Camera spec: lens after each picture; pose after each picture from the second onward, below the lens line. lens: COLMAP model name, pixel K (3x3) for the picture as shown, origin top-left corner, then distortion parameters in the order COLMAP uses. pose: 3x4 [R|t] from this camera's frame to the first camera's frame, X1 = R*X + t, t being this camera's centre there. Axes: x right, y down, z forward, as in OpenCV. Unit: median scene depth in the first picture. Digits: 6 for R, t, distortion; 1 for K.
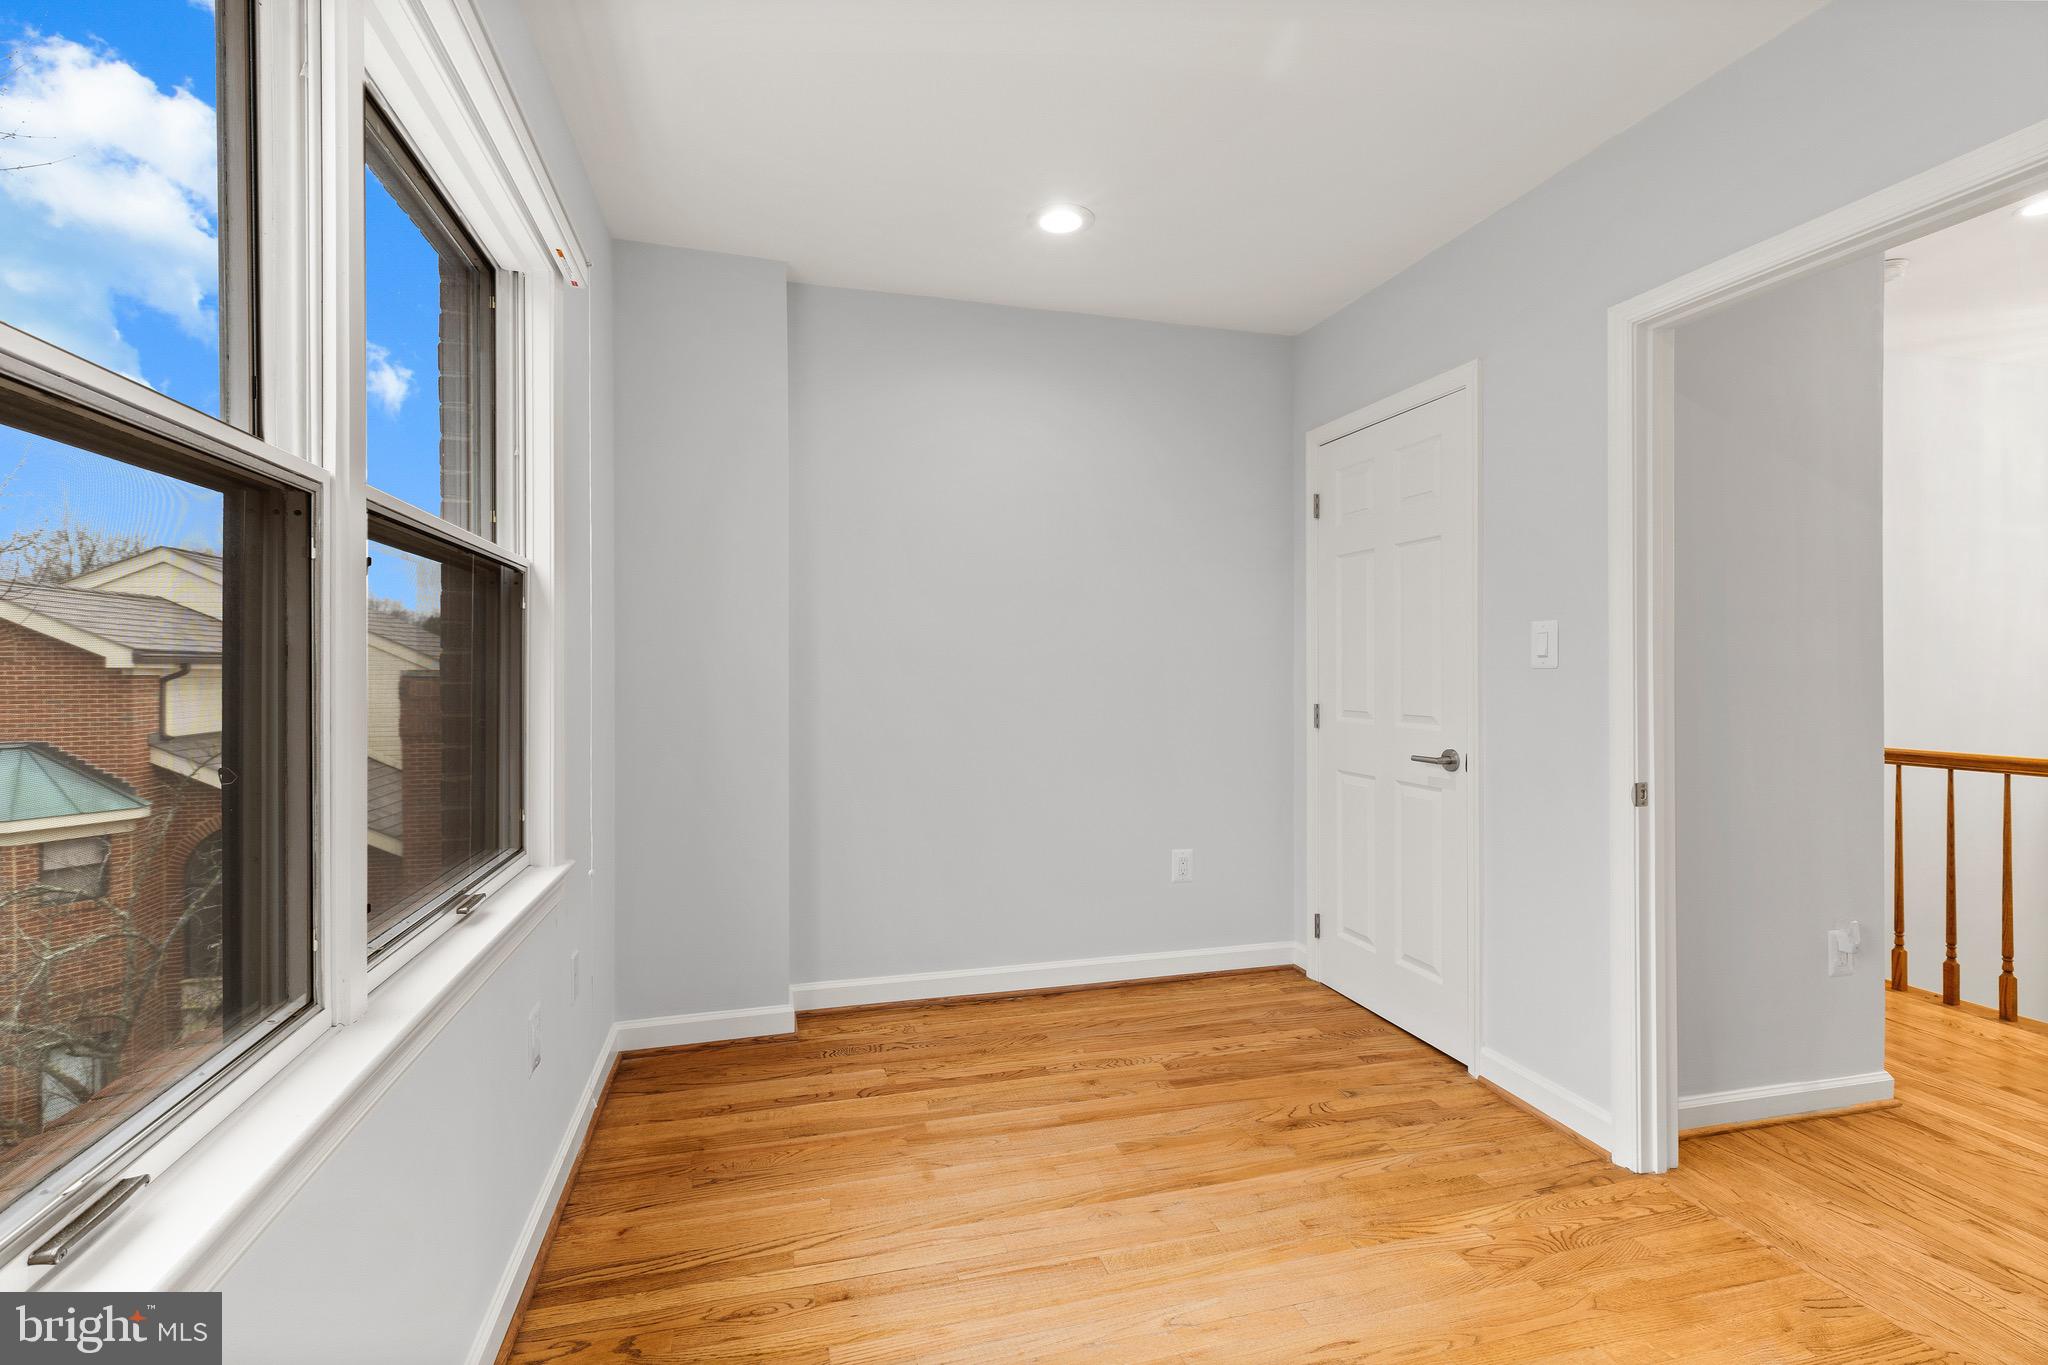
lens RADIAL K [[921.3, 0, 1018.1], [0, 921.3, 673.3], [0, 0, 1]] dist [0.004858, -0.000113]
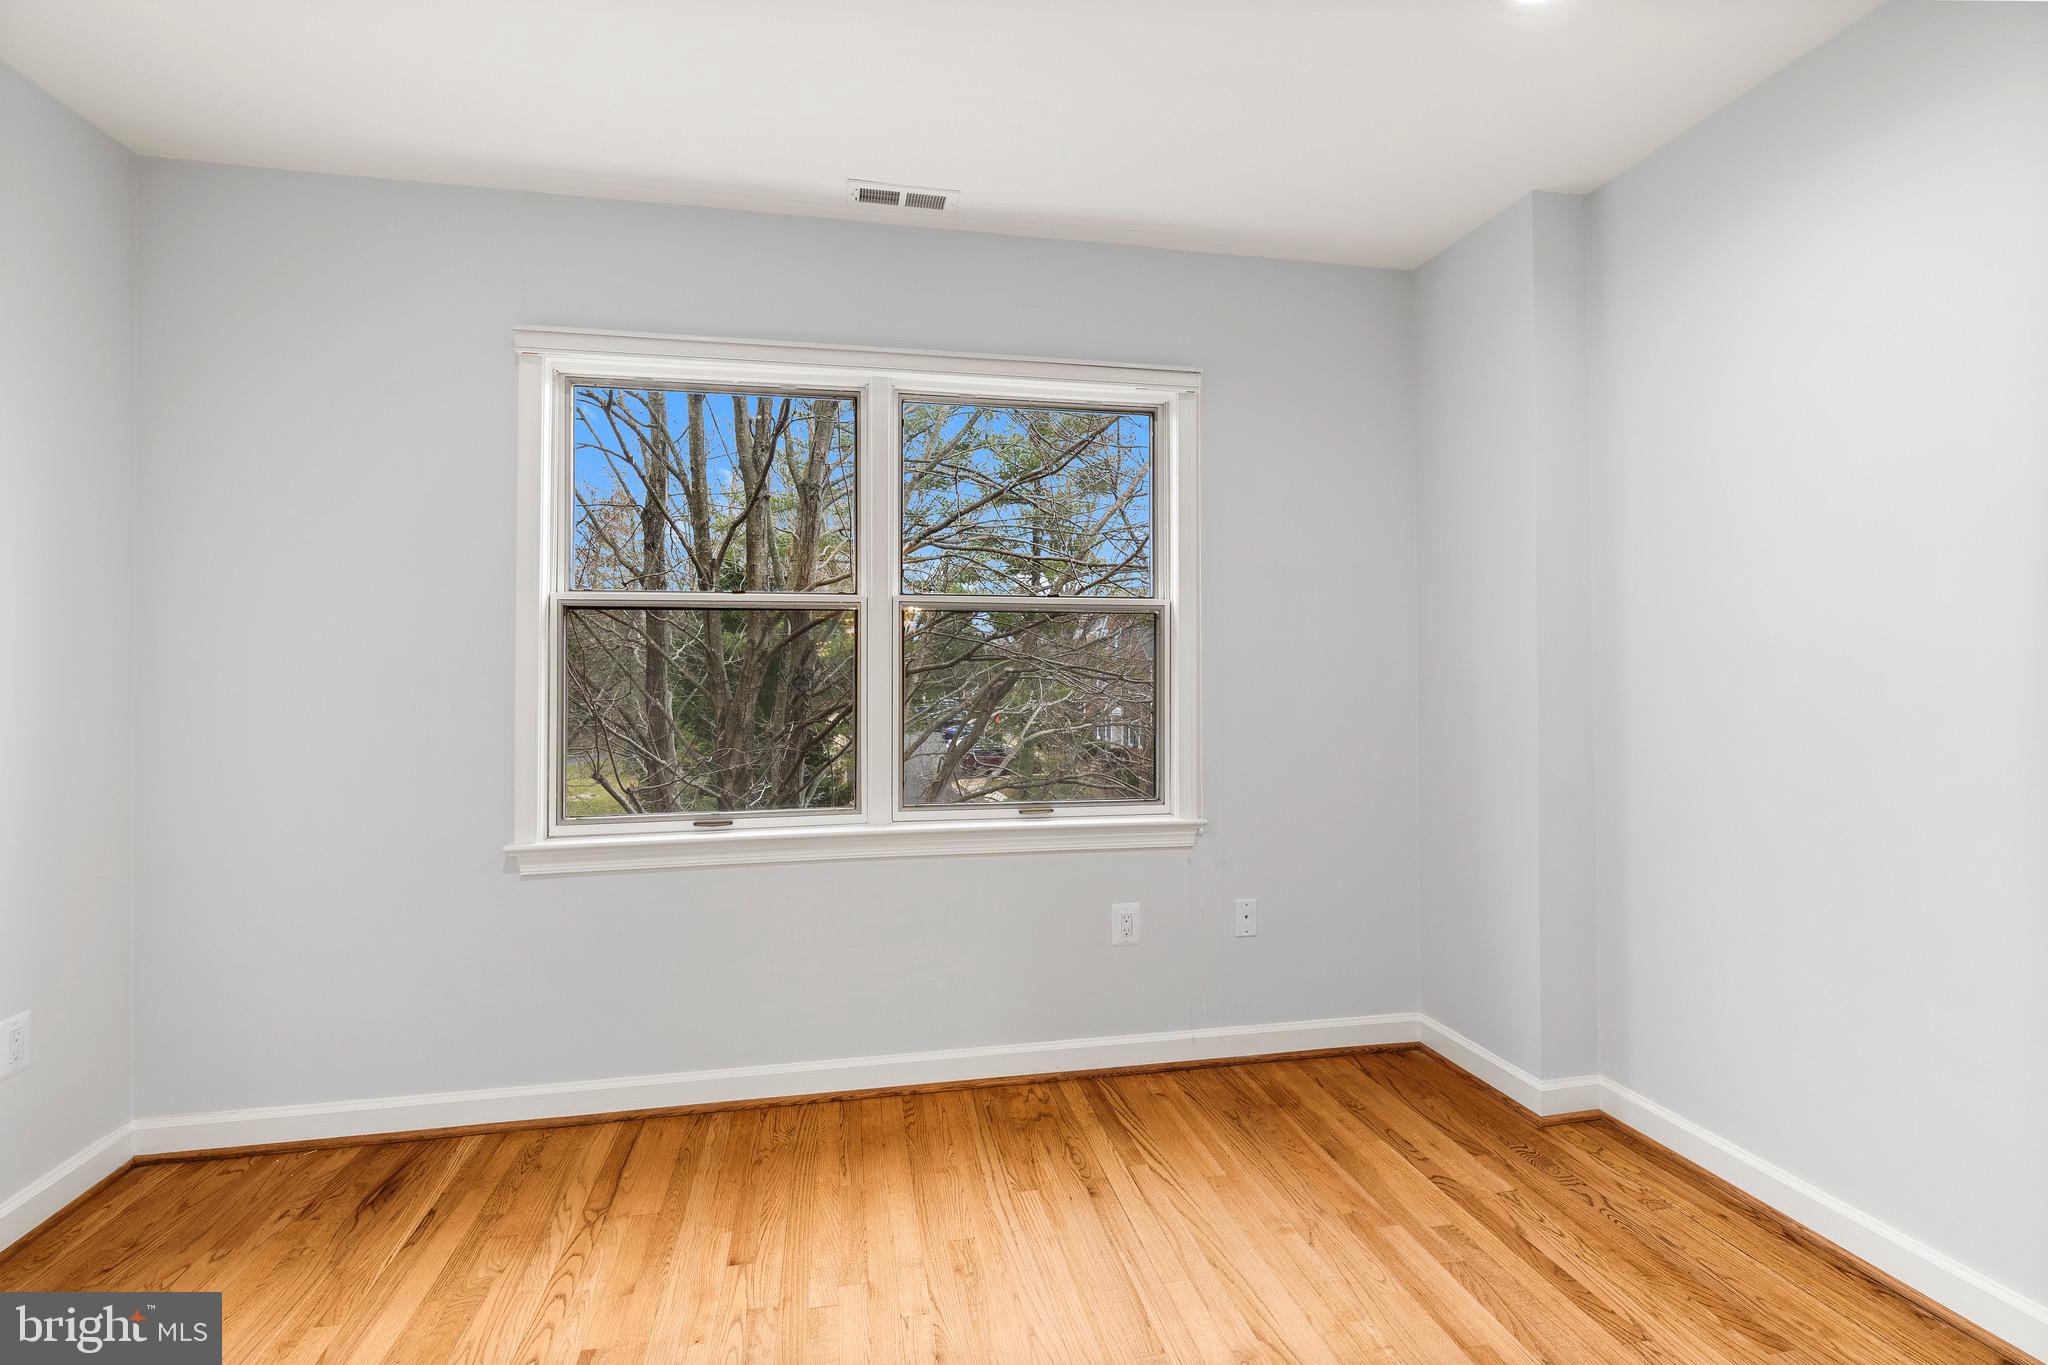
lens RADIAL K [[921.3, 0, 1019.3], [0, 921.3, 676.7], [0, 0, 1]] dist [0.004858, -0.000113]
pose [[-0.073232, 0.000571, -0.997315, 0.734328], [-0.004732, 0.999988, 0.000920, -0.005750], [0.997304, 0.004787, -0.073229, 0.700230]]
